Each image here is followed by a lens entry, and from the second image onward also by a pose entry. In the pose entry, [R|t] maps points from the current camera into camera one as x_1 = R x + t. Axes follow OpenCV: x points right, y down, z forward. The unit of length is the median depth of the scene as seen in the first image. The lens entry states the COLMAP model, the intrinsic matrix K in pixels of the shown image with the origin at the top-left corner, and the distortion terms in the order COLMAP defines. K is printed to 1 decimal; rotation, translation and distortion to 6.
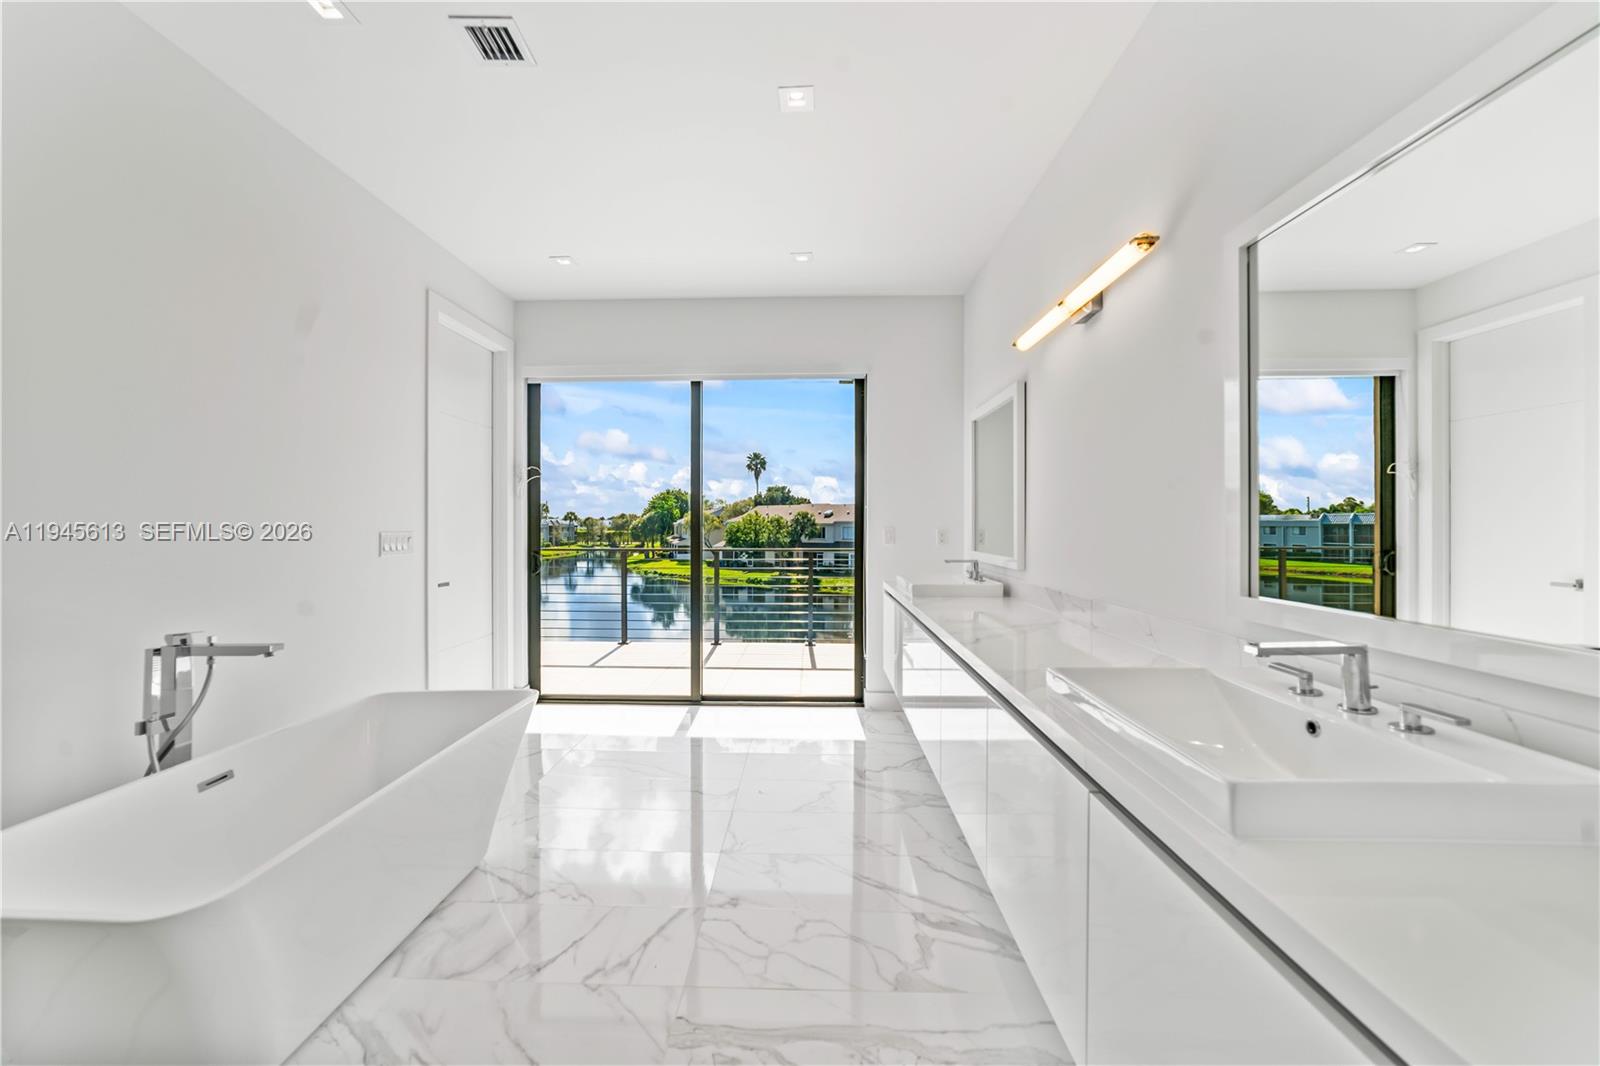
lens RADIAL K [[608.2, 0, 800.0], [0, 608.2, 533.0], [0, 0, 1]] dist [0.000575, -0.000047]
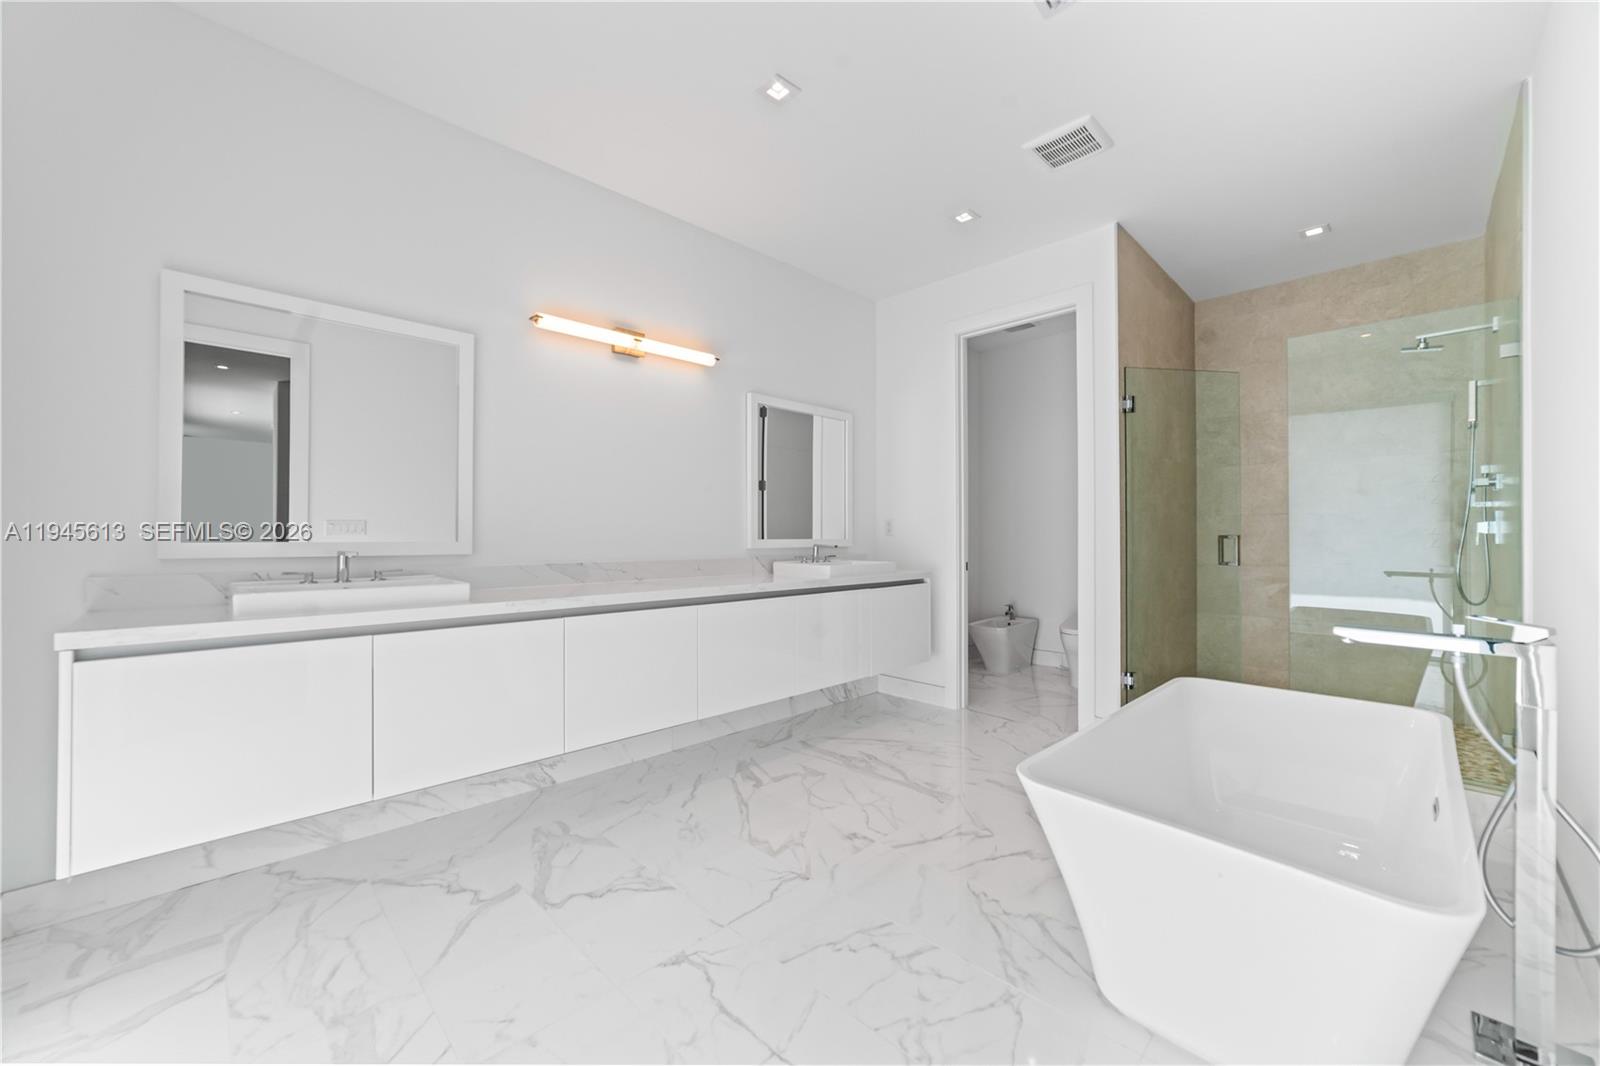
lens RADIAL K [[624.9, 0, 792.2], [0, 624.9, 535.2], [0, 0, 1]] dist [-0.000494, -0.000057]
pose [[-0.710365, 0.001144, 0.703832, -0.888639], [0.008395, 0.999941, 0.006847, 0.051929], [-0.703783, 0.010772, -0.710333, 2.004757]]
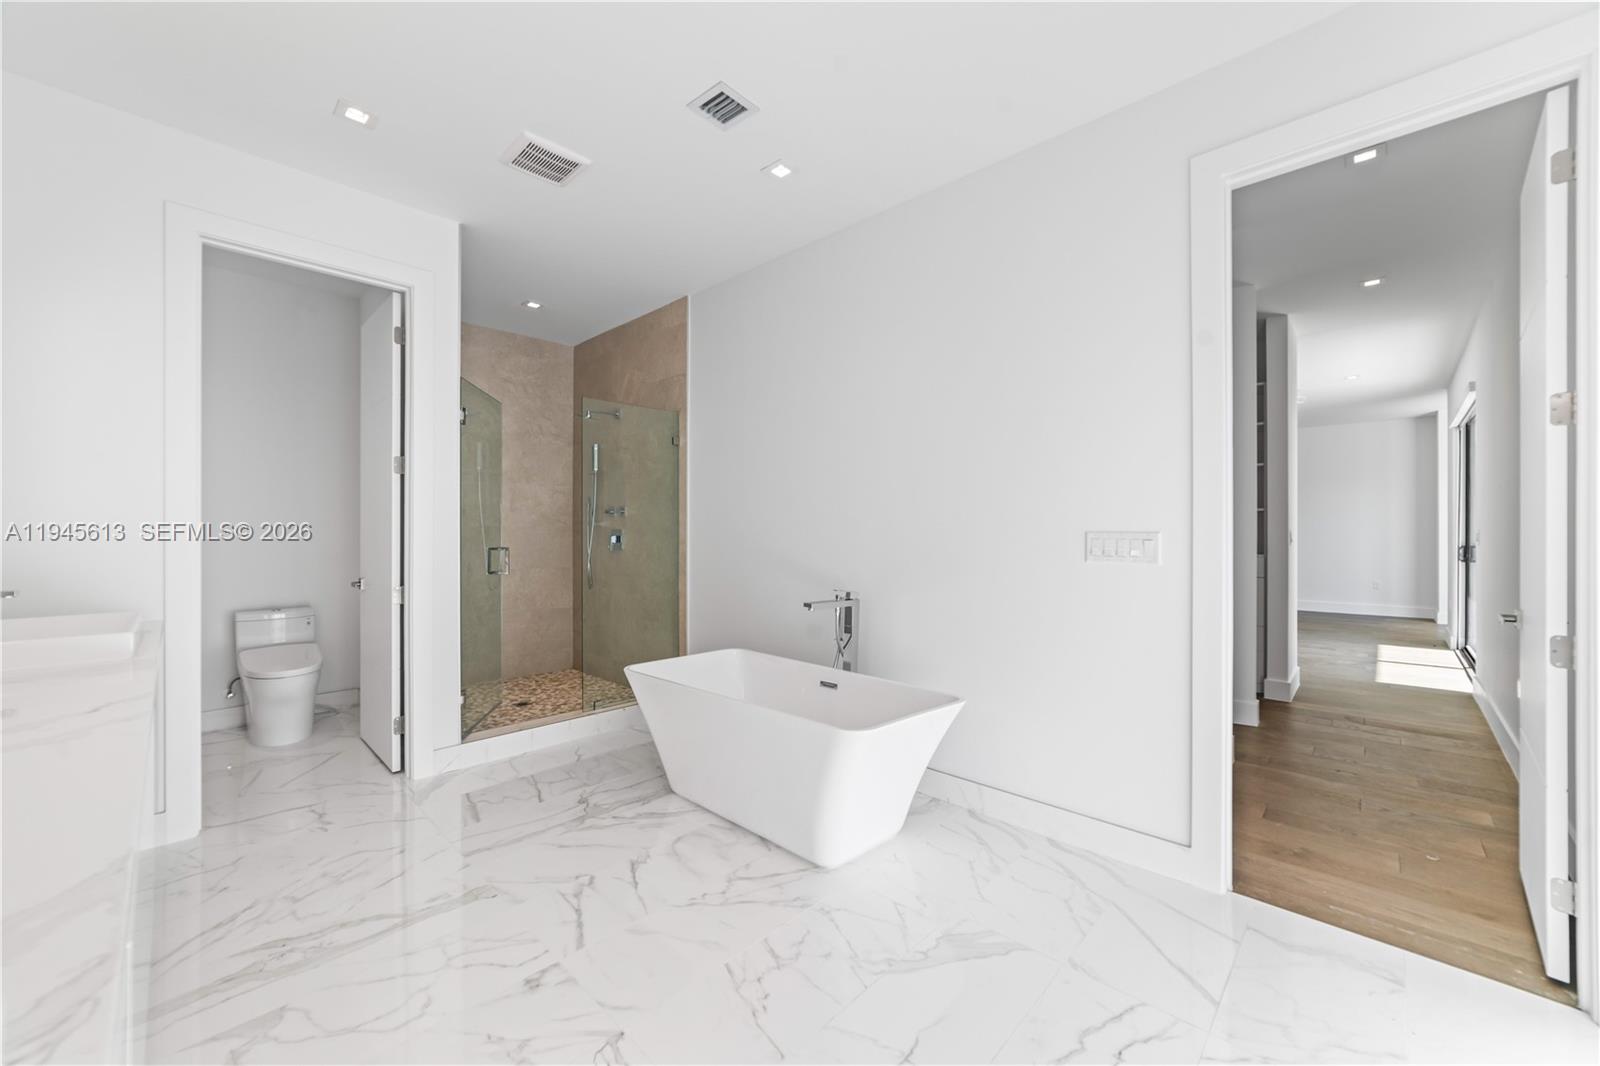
lens RADIAL K [[624.9, 0, 792.2], [0, 624.9, 535.2], [0, 0, 1]] dist [-0.000494, -0.000057]
pose [[-0.684870, 0.007302, -0.728629, 0.275262], [-0.011973, 0.999702, 0.021272, -0.015914], [0.728567, 0.023292, -0.684578, 1.930269]]
